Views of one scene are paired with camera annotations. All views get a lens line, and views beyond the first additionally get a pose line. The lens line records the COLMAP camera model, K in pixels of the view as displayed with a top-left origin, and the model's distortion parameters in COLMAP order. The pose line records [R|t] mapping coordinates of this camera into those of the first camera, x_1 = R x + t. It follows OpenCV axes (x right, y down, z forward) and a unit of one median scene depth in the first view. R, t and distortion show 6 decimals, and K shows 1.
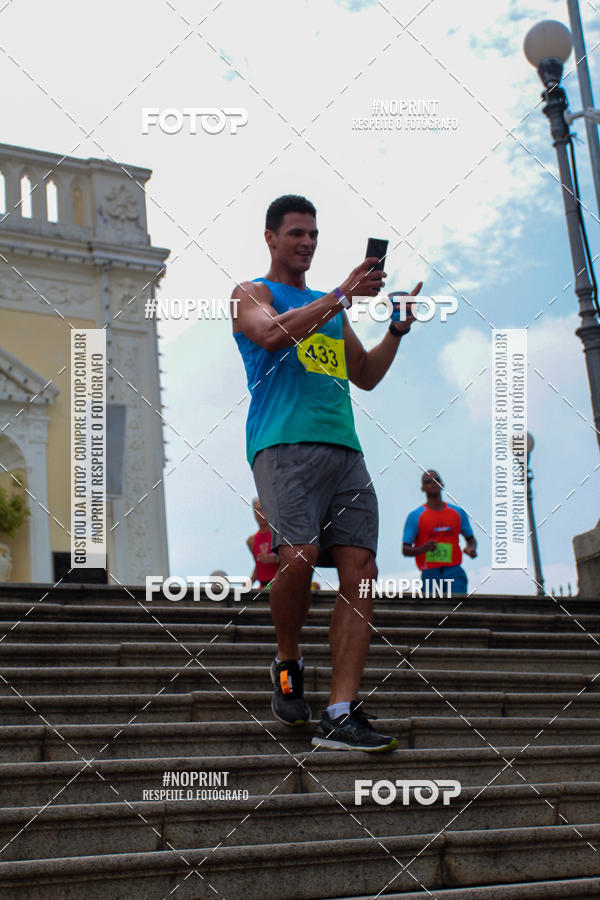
lens RADIAL K [[1559.7, 0, 316.3], [0, 1559.7, 457.3], [0, 0, 1]] dist [0.035892, 0.000000]
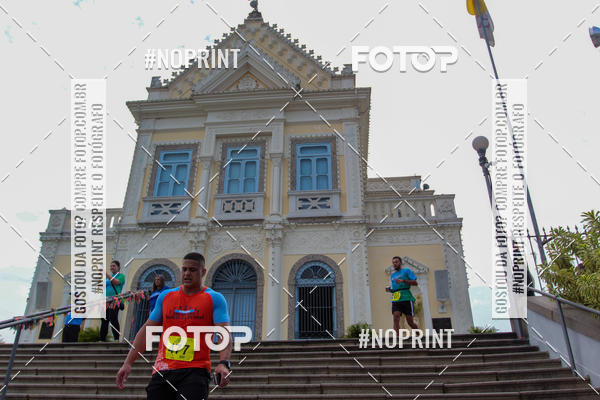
lens RADIAL K [[471.2, 0, 300.9], [0, 471.2, 196.4], [0, 0, 1]] dist [-0.088168, 0.053002]
pose [[0.791048, -0.211139, -0.574163, 0.688861], [0.101444, 0.970832, -0.217244, -0.006900], [0.603284, 0.113605, 0.789393, 0.169802]]
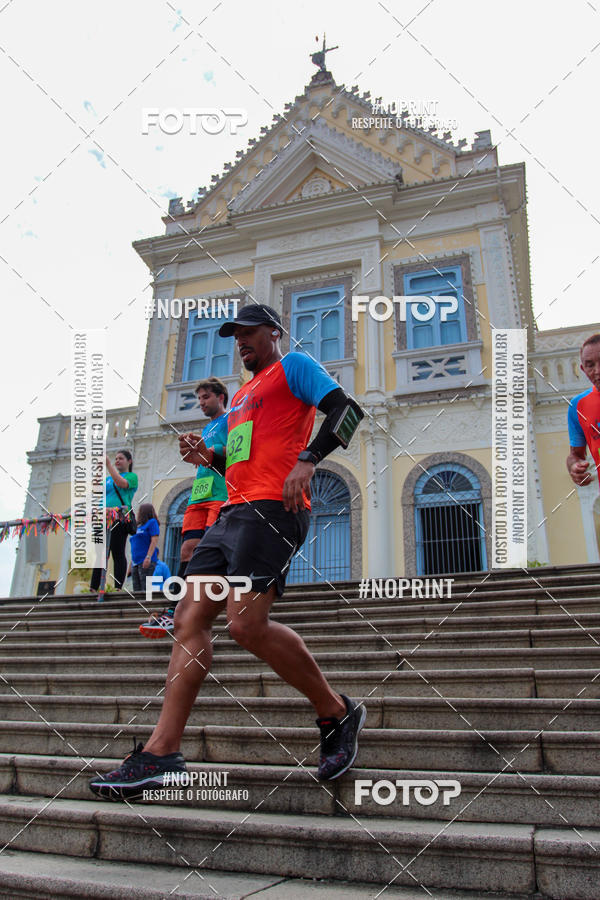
lens RADIAL K [[706.8, 0, 293.5], [0, 706.8, 448.2], [0, 0, 1]] dist [-0.088168, 0.053002]
pose [[0.633940, -0.219477, -0.741586, 0.571430], [0.135551, 0.975576, -0.172854, 0.080018], [0.761411, 0.009056, 0.648207, 0.485150]]
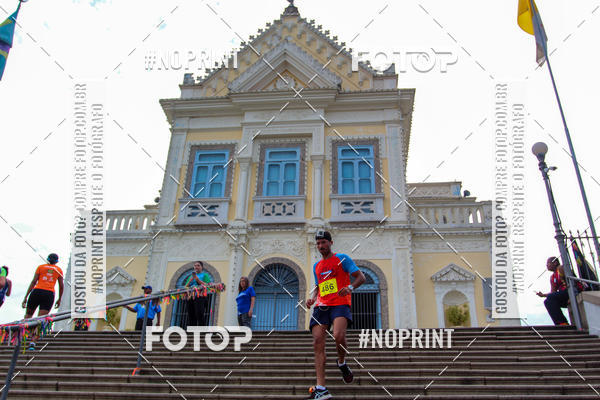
lens RADIAL K [[531.8, 0, 301.7], [0, 531.8, 196.7], [0, 0, 1]] dist [-0.076366, 0.046571]
pose [[0.782036, -0.206582, -0.588000, 0.701669], [0.080898, 0.969132, -0.232891, 0.072053], [0.617961, 0.134561, 0.774608, -0.202193]]
